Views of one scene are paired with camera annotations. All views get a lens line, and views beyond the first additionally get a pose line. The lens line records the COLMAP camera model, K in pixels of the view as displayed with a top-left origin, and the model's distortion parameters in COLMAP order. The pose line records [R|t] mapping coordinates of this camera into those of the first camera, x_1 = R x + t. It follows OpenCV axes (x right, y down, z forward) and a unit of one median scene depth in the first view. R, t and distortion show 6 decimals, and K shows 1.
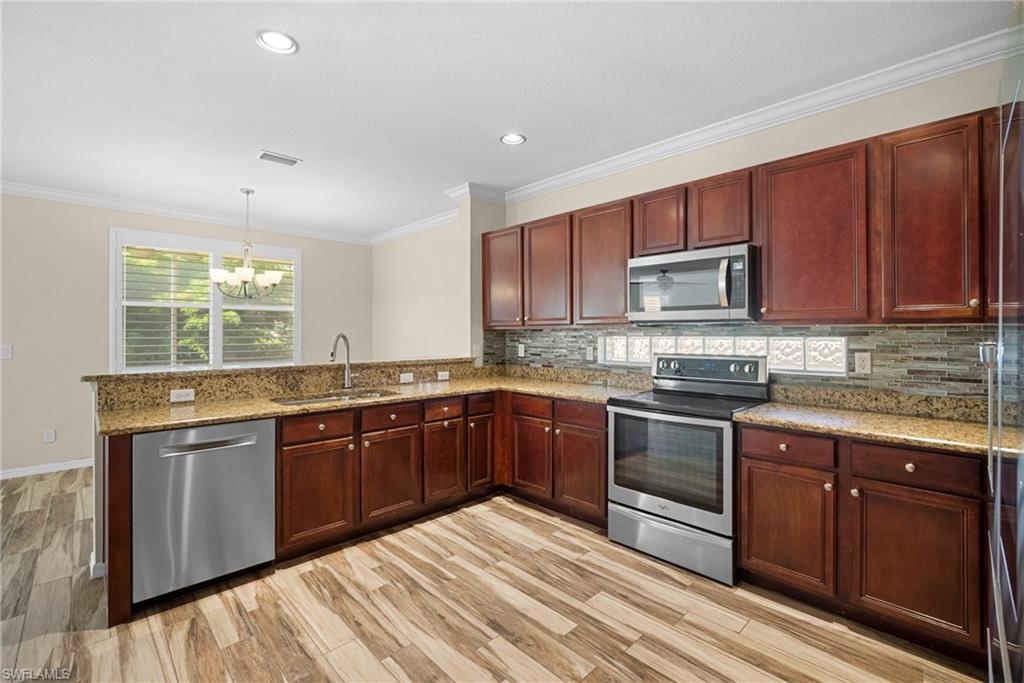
lens RADIAL K [[445.9, 0, 511.7], [0, 445.9, 334.2], [0, 0, 1]] dist [-0.003997, 0.000091]
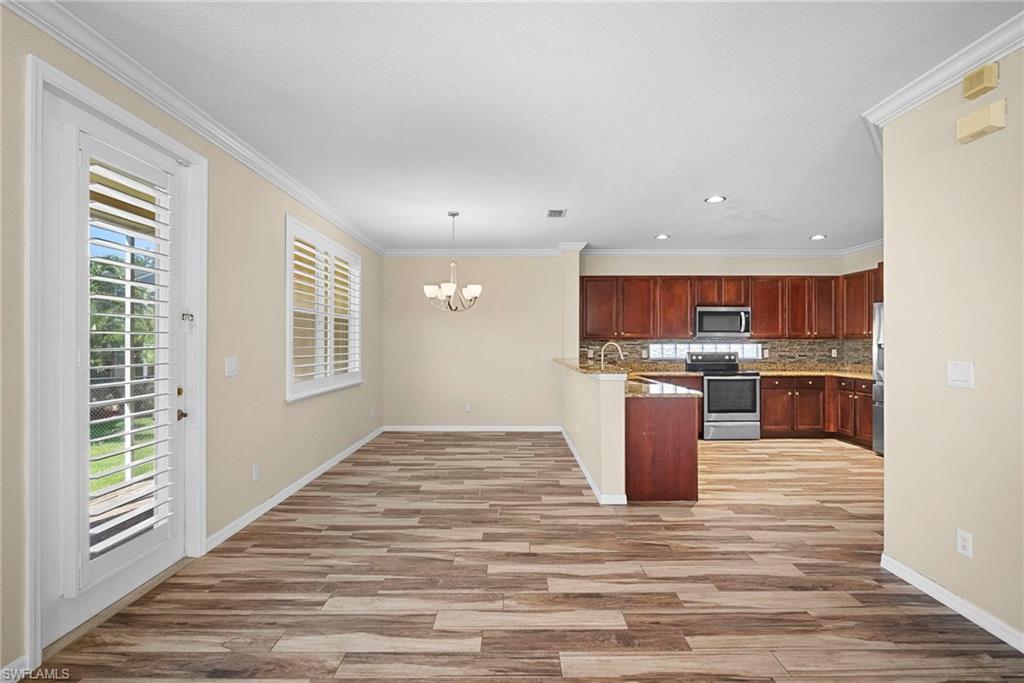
lens RADIAL K [[438.2, 0, 510.2], [0, 438.2, 343.0], [0, 0, 1]] dist [-0.022379, 0.000049]
pose [[0.704176, 0.001366, 0.710024, -1.964891], [0.000472, 0.999997, -0.002392, 0.005987], [-0.710025, 0.002019, 0.704173, 0.202674]]
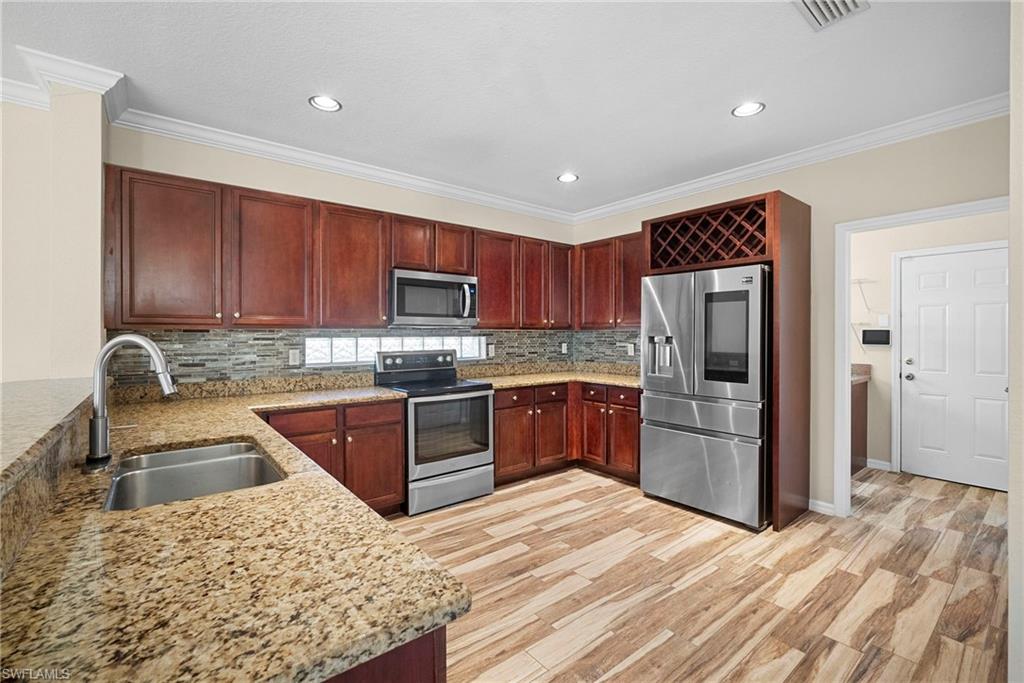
lens RADIAL K [[445.9, 0, 511.7], [0, 445.9, 334.2], [0, 0, 1]] dist [-0.003997, 0.000091]
pose [[0.094917, 0.000147, 0.995485, -0.916234], [0.003520, 0.999994, -0.000484, -0.001473], [-0.995479, 0.003550, 0.094916, 0.652115]]
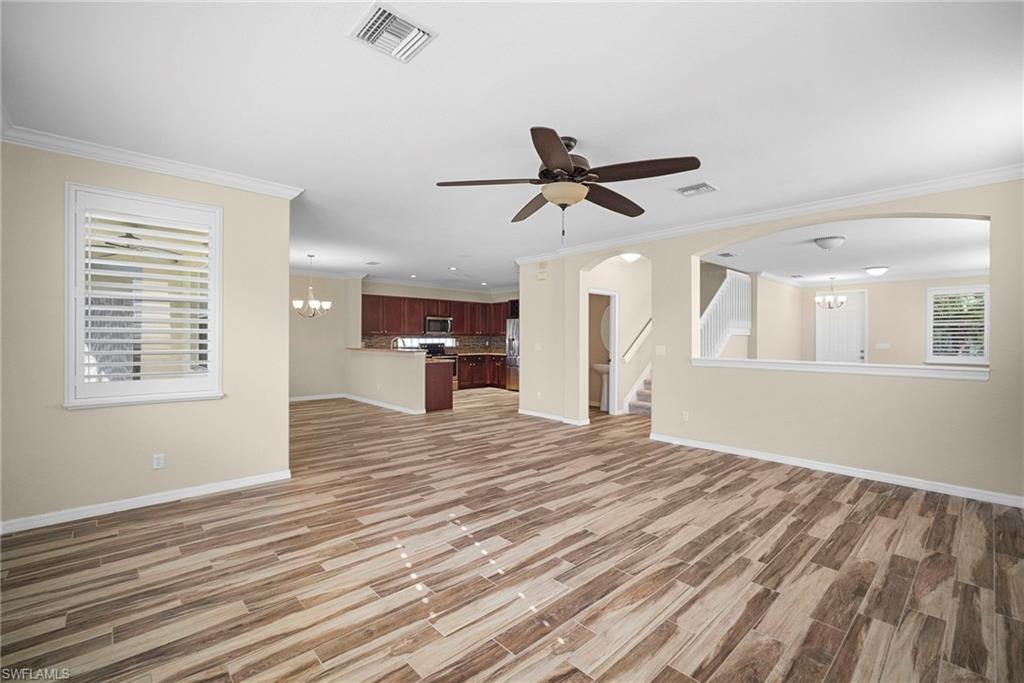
lens RADIAL K [[445.9, 0, 511.7], [0, 445.9, 334.2], [0, 0, 1]] dist [-0.003997, 0.000091]
pose [[0.017944, 0.010010, 0.999789, -3.608265], [0.000831, 0.999949, -0.010026, 0.009612], [-0.999839, 0.001011, 0.017935, 0.276945]]
